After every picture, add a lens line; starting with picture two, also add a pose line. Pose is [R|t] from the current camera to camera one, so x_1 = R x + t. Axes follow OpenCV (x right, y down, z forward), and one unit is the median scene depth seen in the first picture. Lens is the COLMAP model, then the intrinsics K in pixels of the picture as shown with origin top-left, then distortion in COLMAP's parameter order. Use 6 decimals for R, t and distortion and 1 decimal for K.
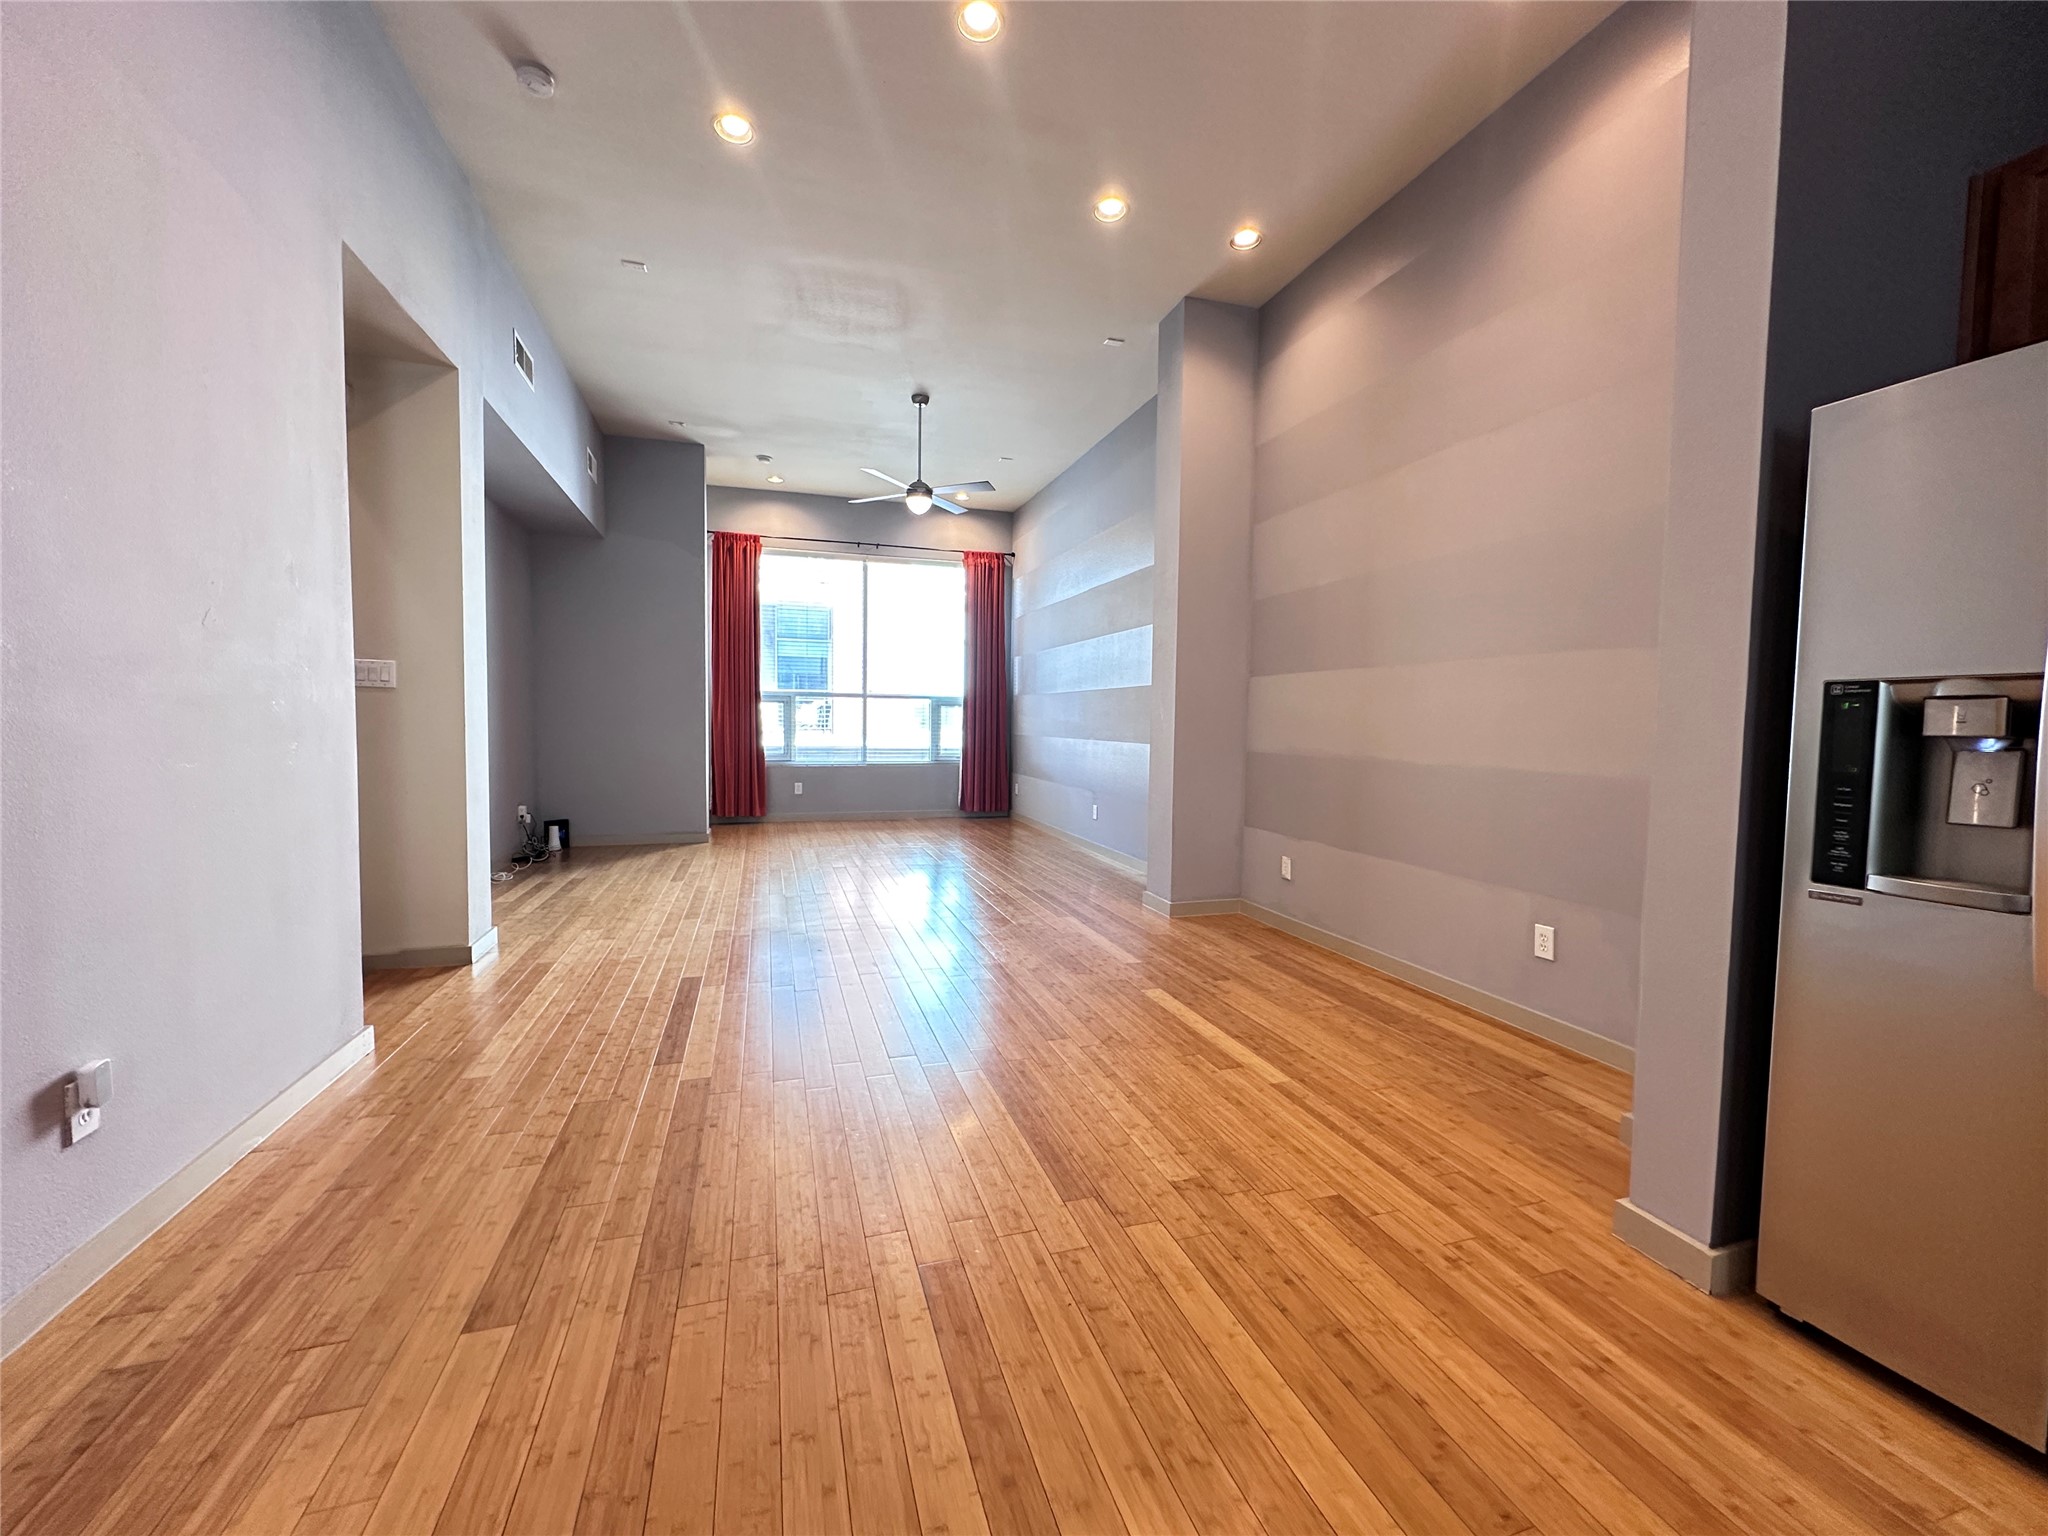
lens RADIAL K [[813.9, 0, 1021.8], [0, 813.9, 767.2], [0, 0, 1]] dist [-0.002279, 0.000315]
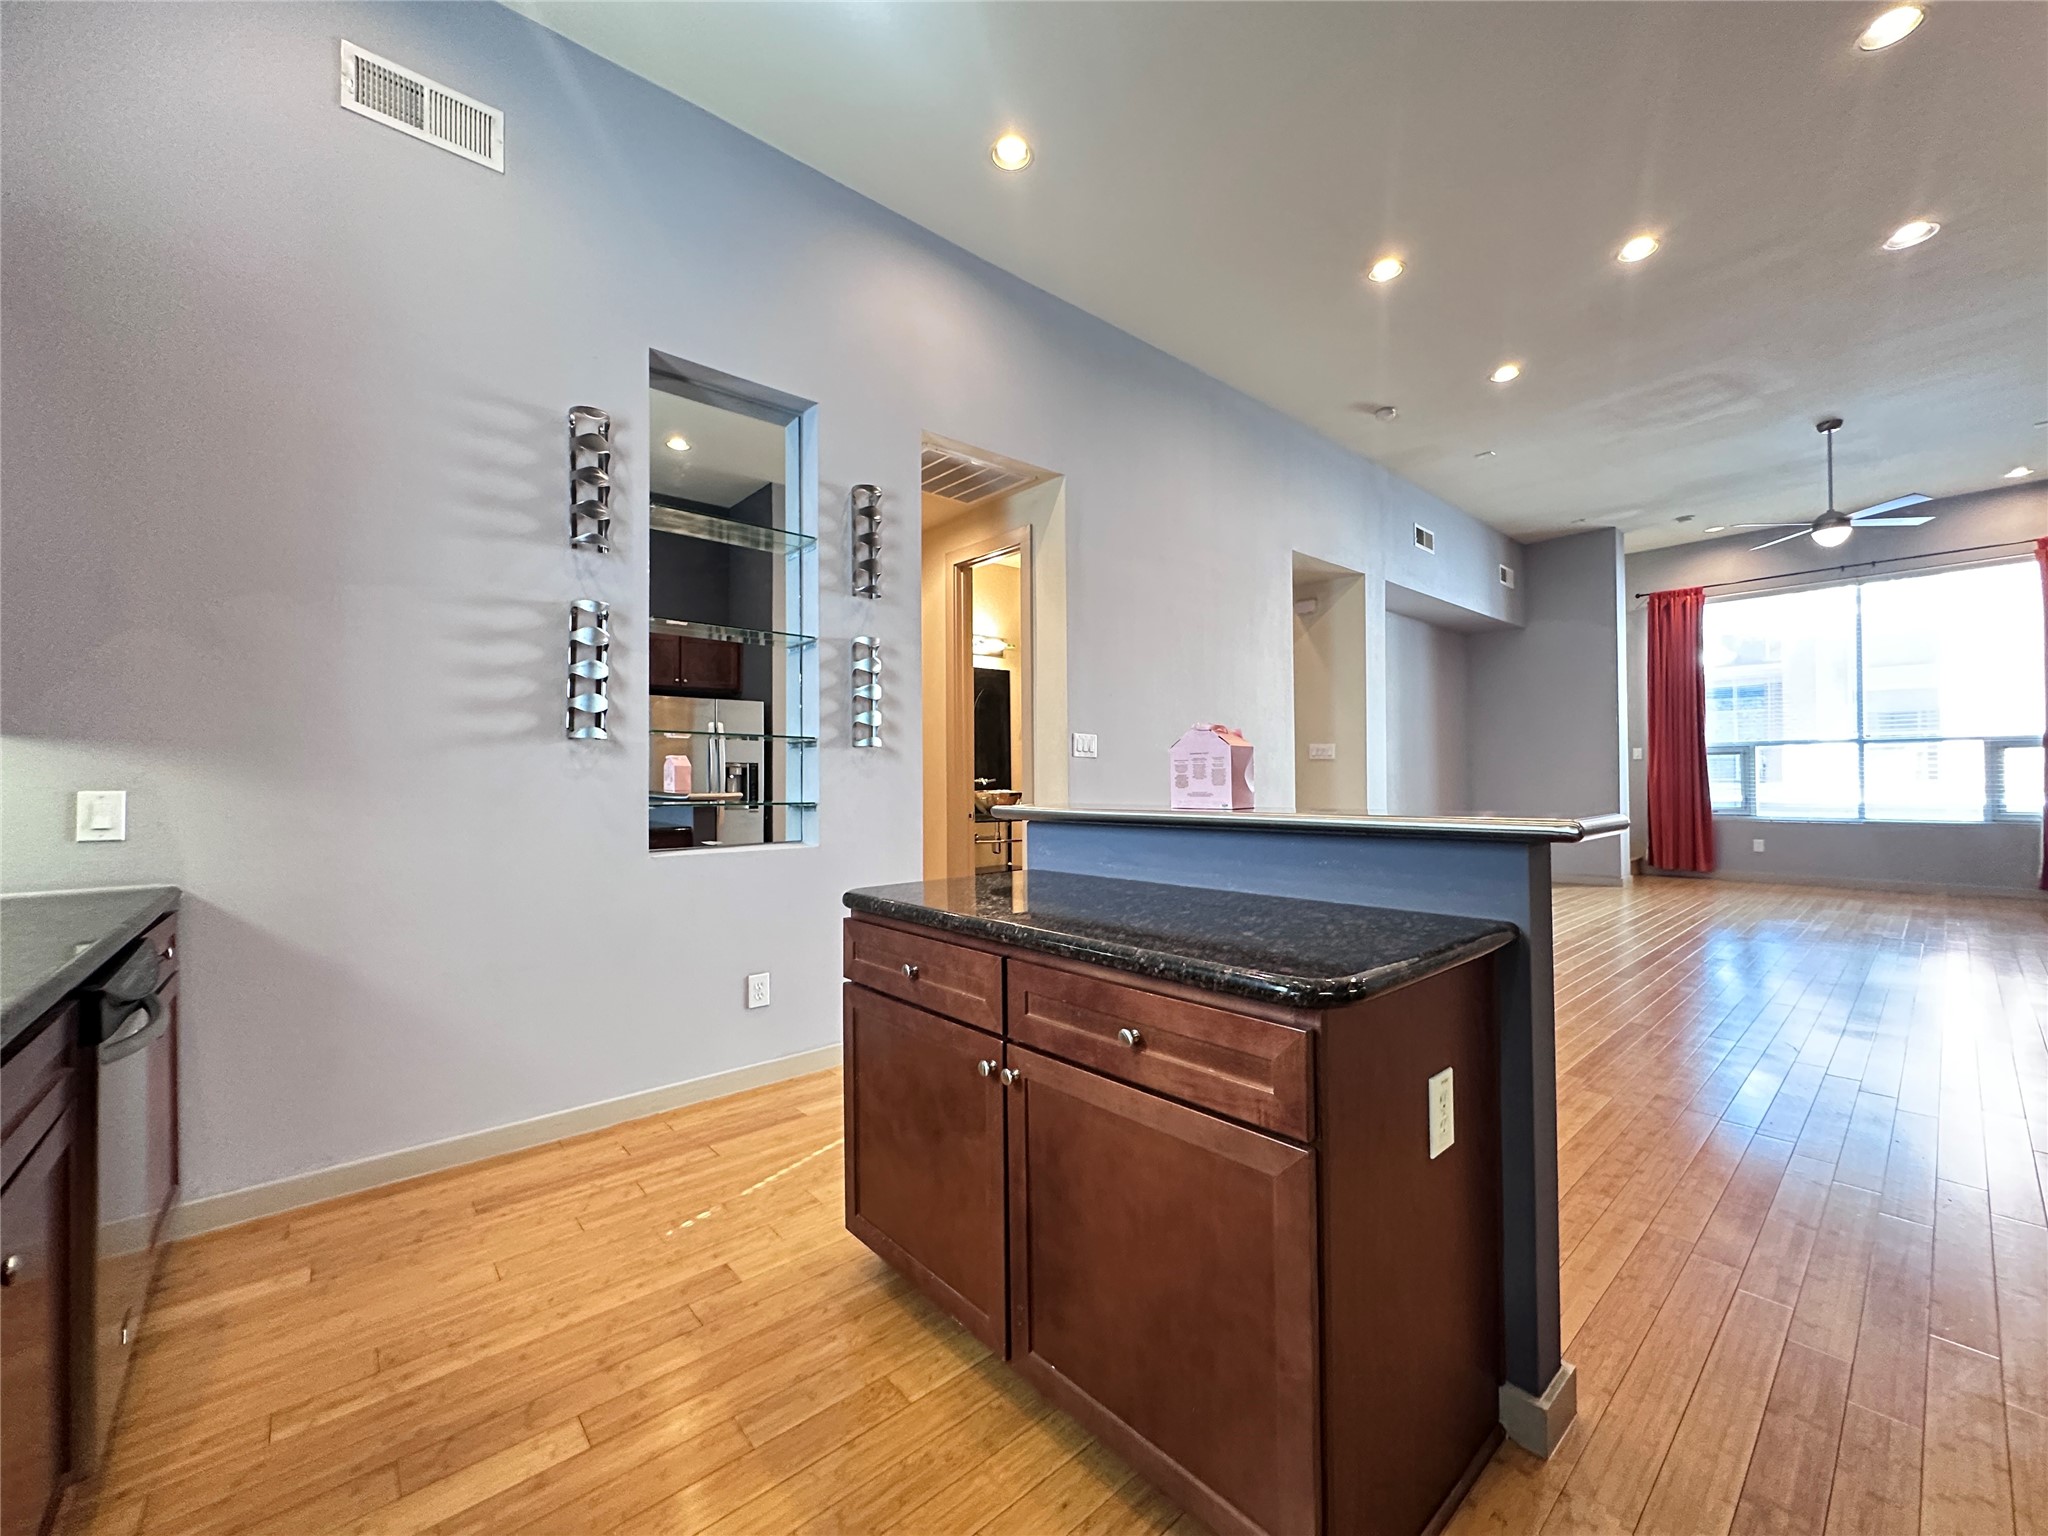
lens RADIAL K [[813.9, 0, 1027.9], [0, 813.9, 768.6], [0, 0, 1]] dist [-0.002279, 0.000315]
pose [[0.403499, -0.026811, -0.914587, 0.245493], [-0.037316, 0.998257, -0.045727, 0.012556], [0.914219, 0.052580, 0.401795, -0.137827]]
